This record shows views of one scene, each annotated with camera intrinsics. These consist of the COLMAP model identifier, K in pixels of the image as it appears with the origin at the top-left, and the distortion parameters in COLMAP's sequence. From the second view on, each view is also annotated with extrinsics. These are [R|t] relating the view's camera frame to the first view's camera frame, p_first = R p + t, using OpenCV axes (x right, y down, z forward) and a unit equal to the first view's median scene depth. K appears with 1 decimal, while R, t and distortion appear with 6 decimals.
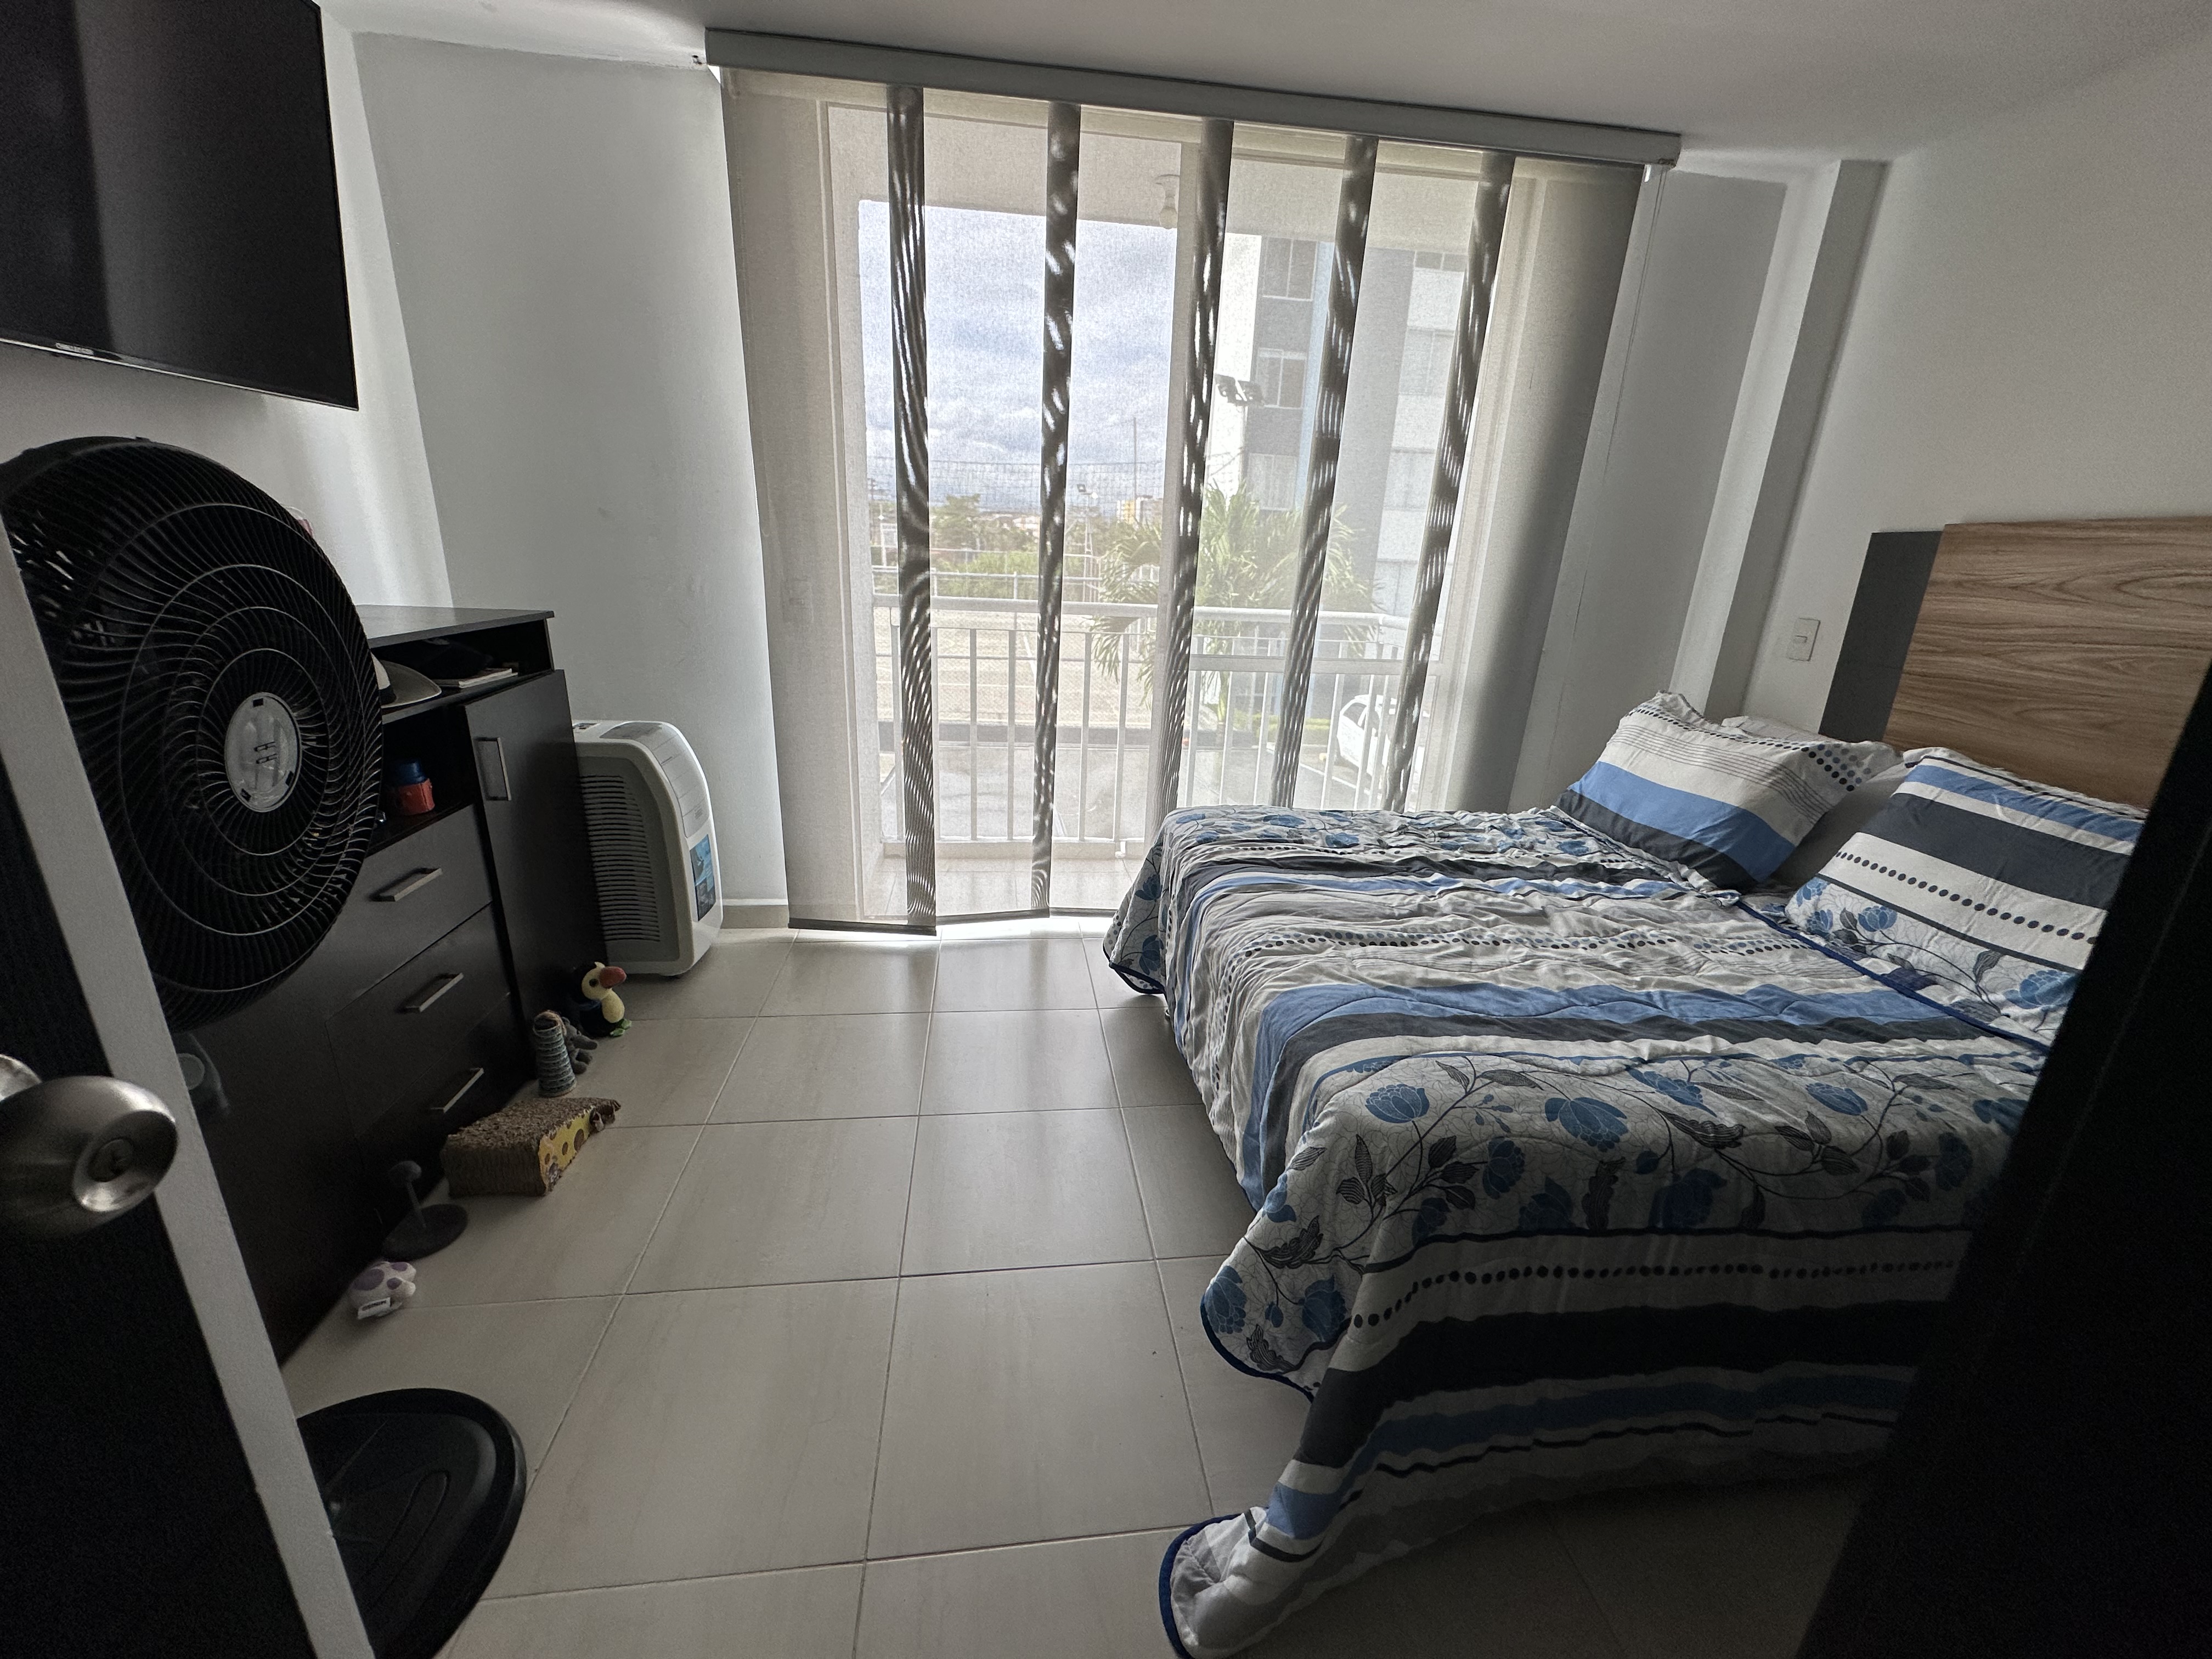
lens RADIAL K [[885.3, 0, 1102.2], [0, 885.3, 830.4], [0, 0, 1]] dist [-0.004125, 0.000871]
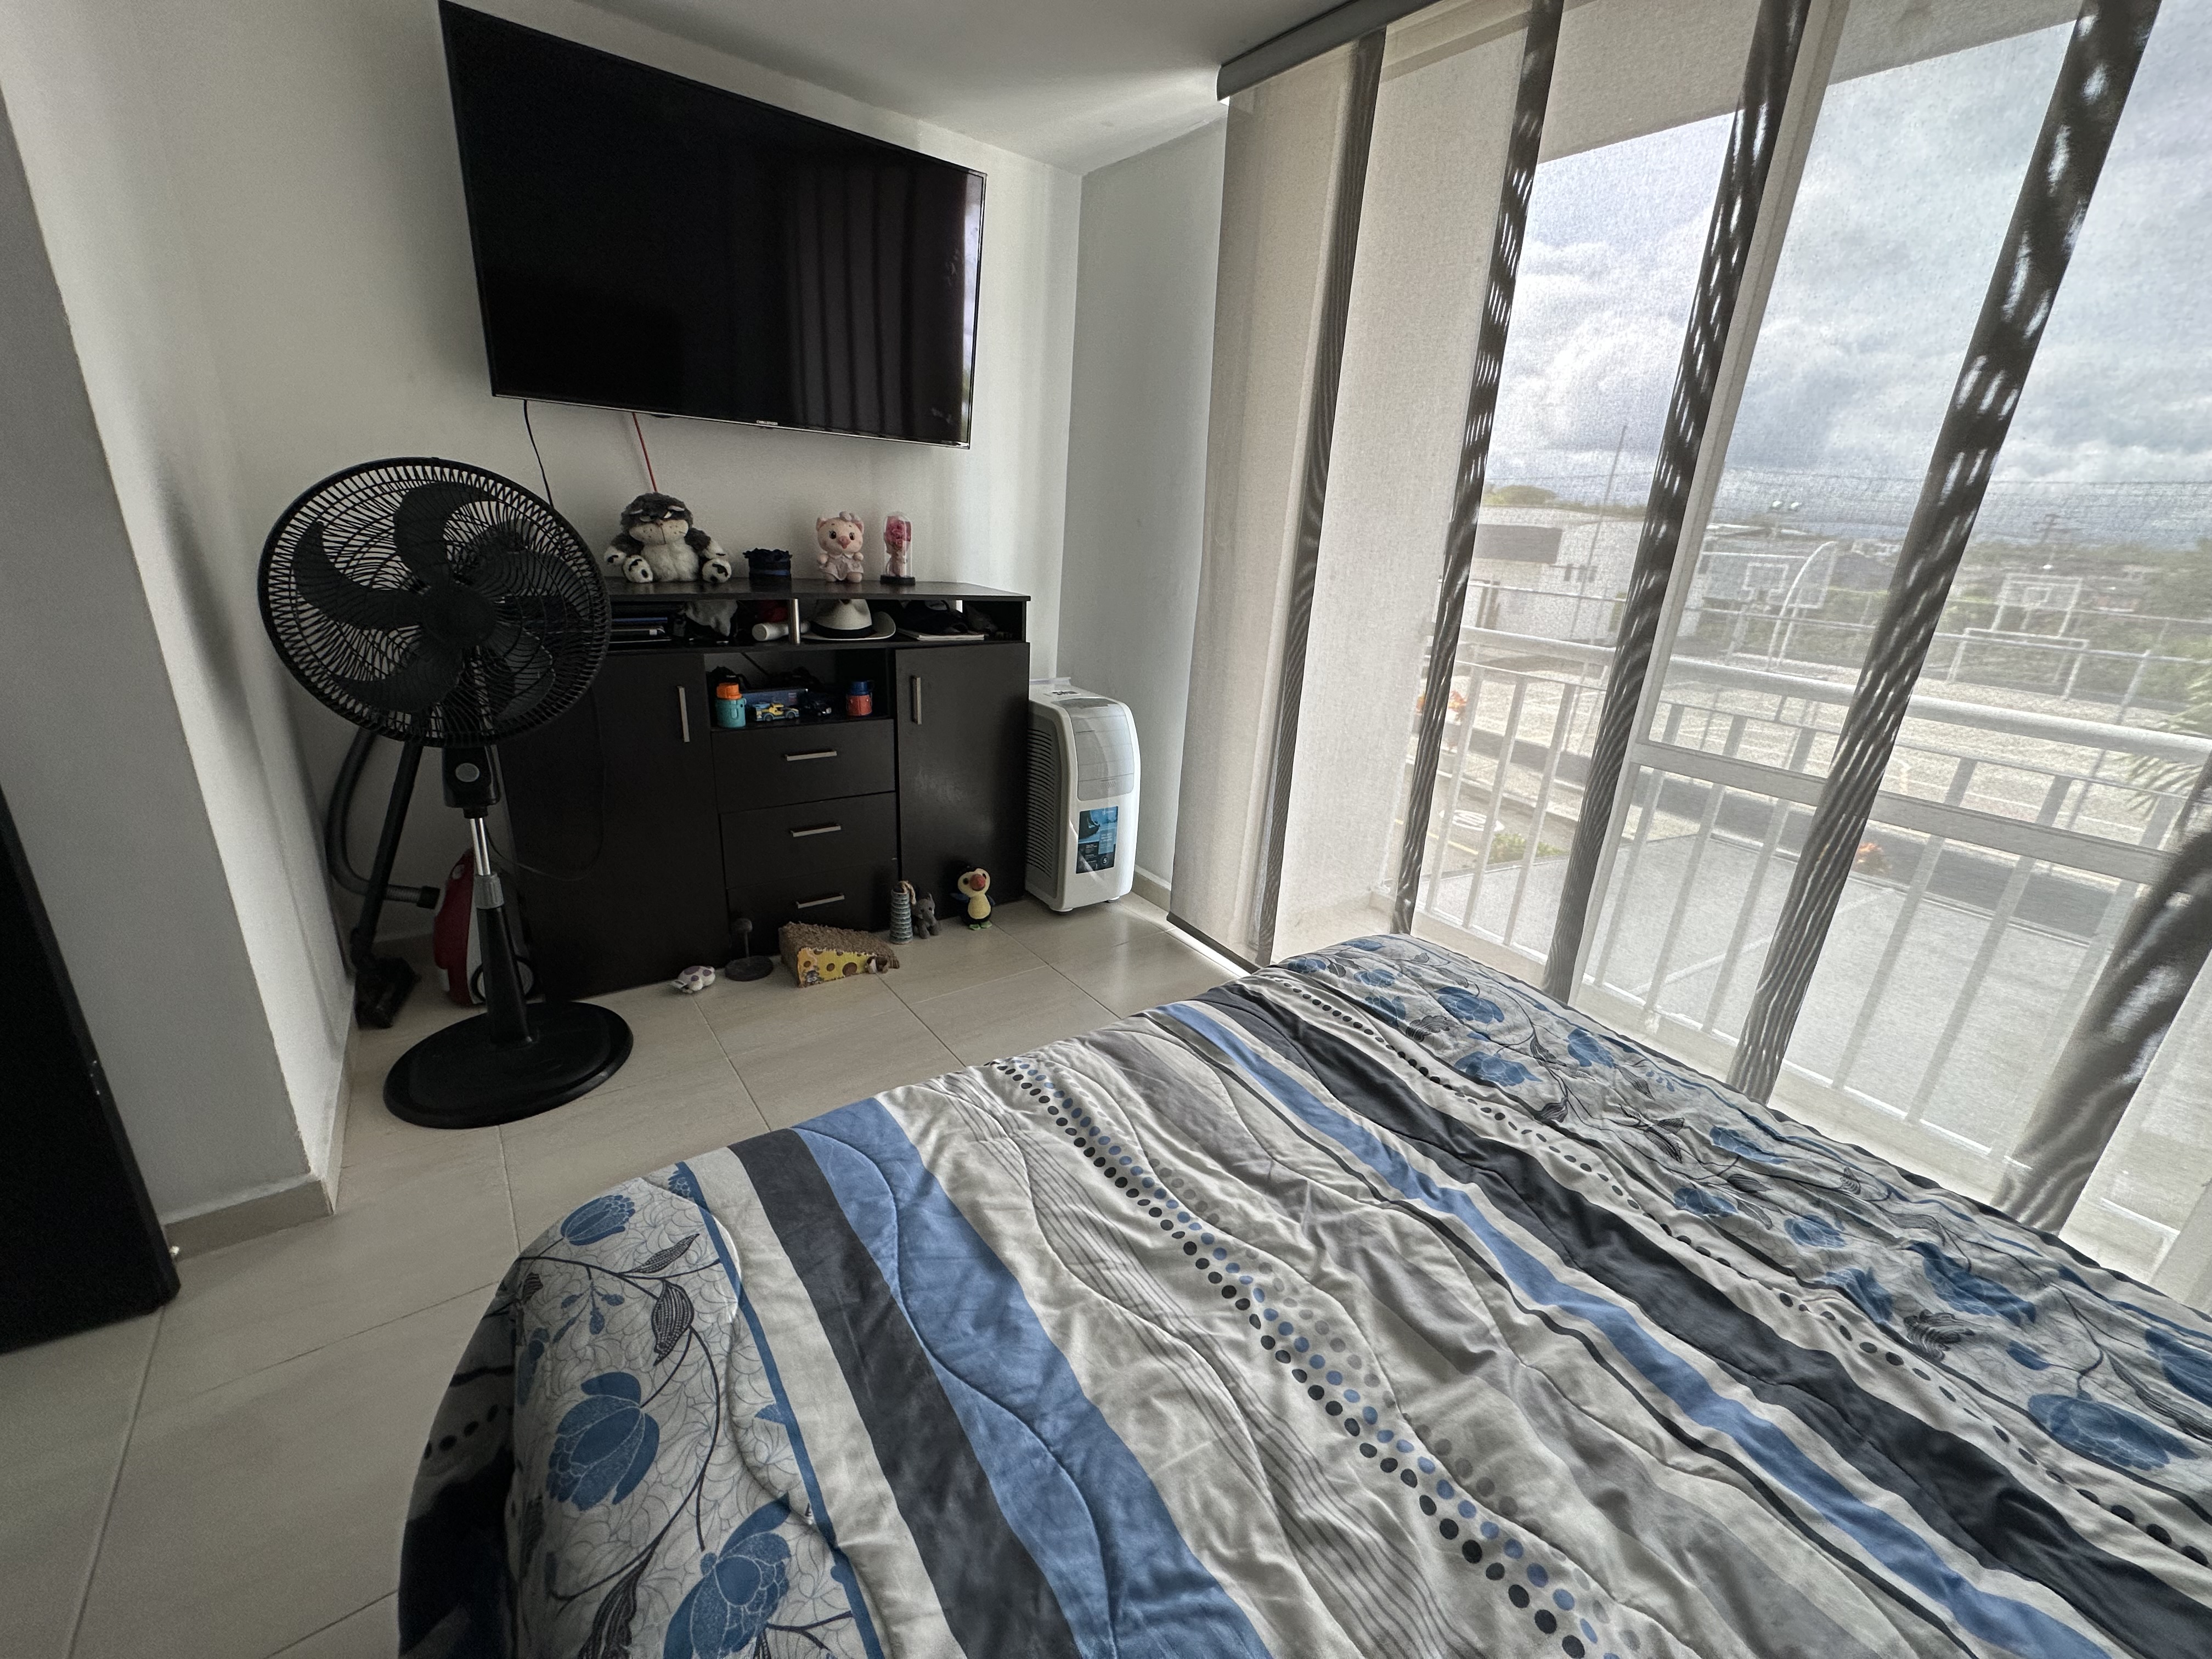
lens RADIAL K [[885.3, 0, 1111.0], [0, 885.3, 828.8], [0, 0, 1]] dist [-0.004125, 0.000871]
pose [[0.501130, 0.278484, -0.819338, 0.617907], [-0.311534, 0.941380, 0.129423, -0.144151], [0.807351, 0.190394, 0.558511, 0.482478]]
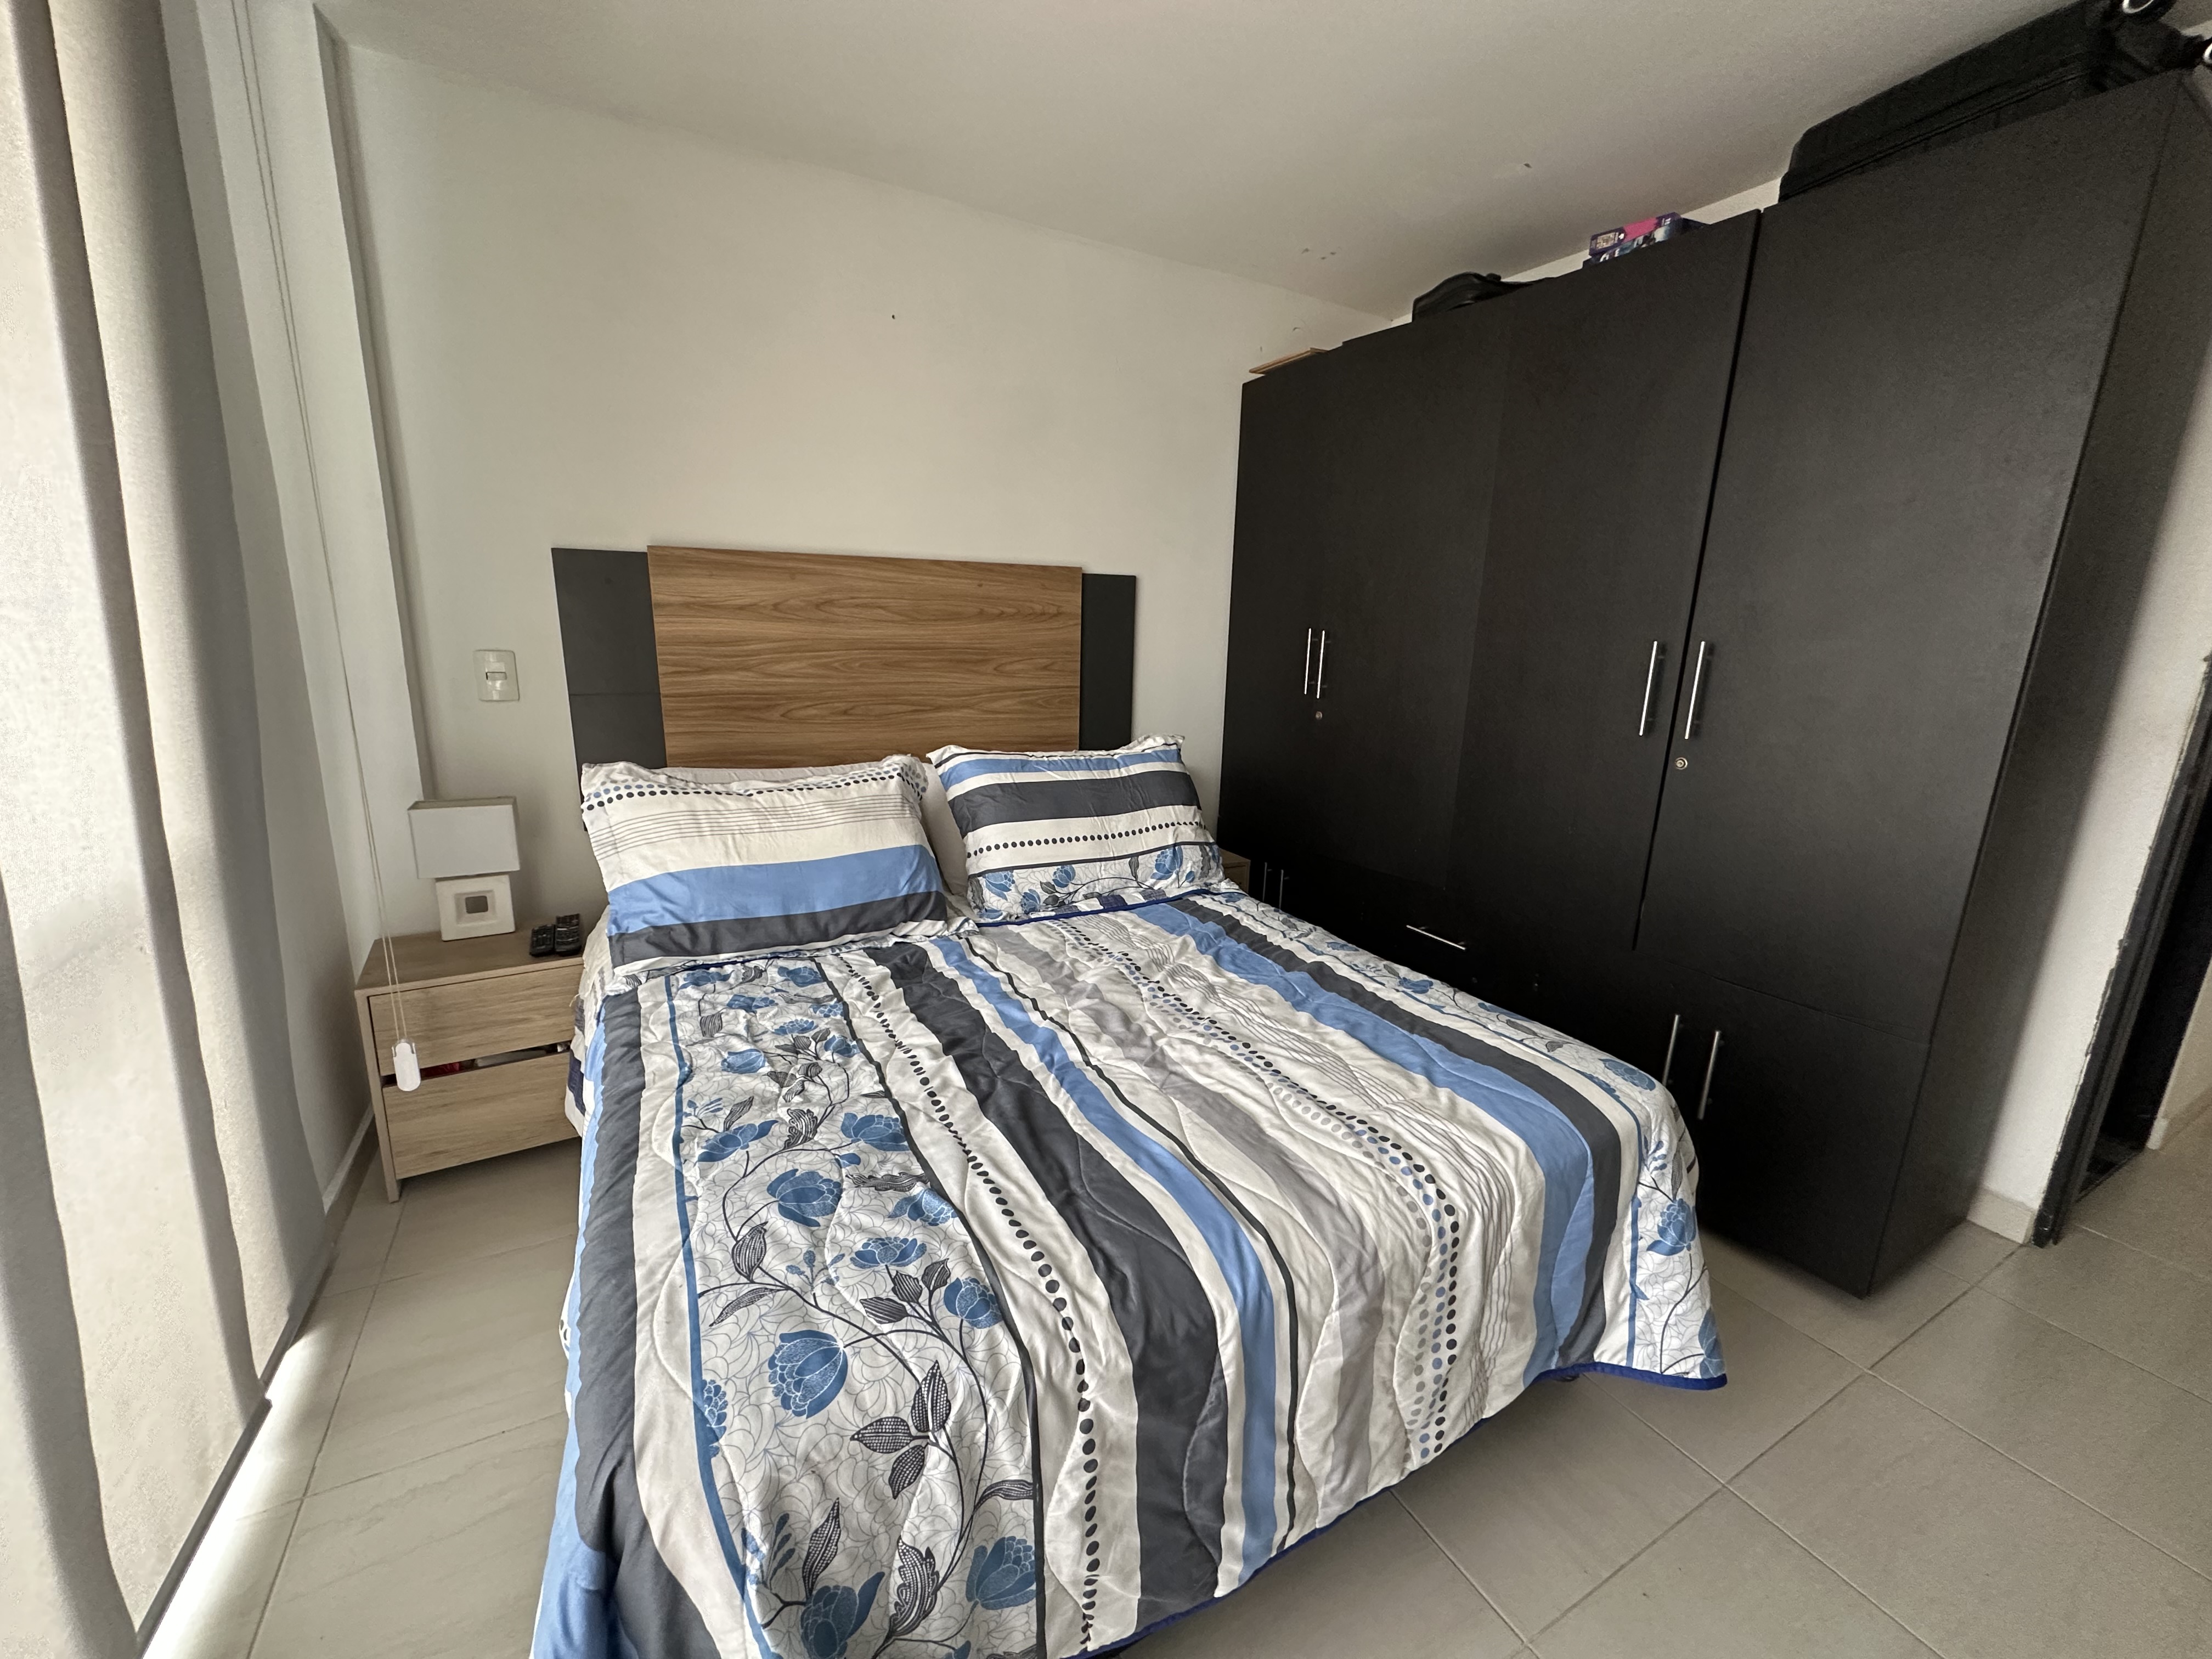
lens RADIAL K [[885.3, 0, 1111.2], [0, 885.3, 819.1], [0, 0, 1]] dist [-0.004125, 0.000871]
pose [[-0.367006, -0.252510, 0.895291, -0.219736], [0.240925, 0.903808, 0.353674, -0.334675], [-0.898478, 0.345498, -0.270867, 1.026803]]
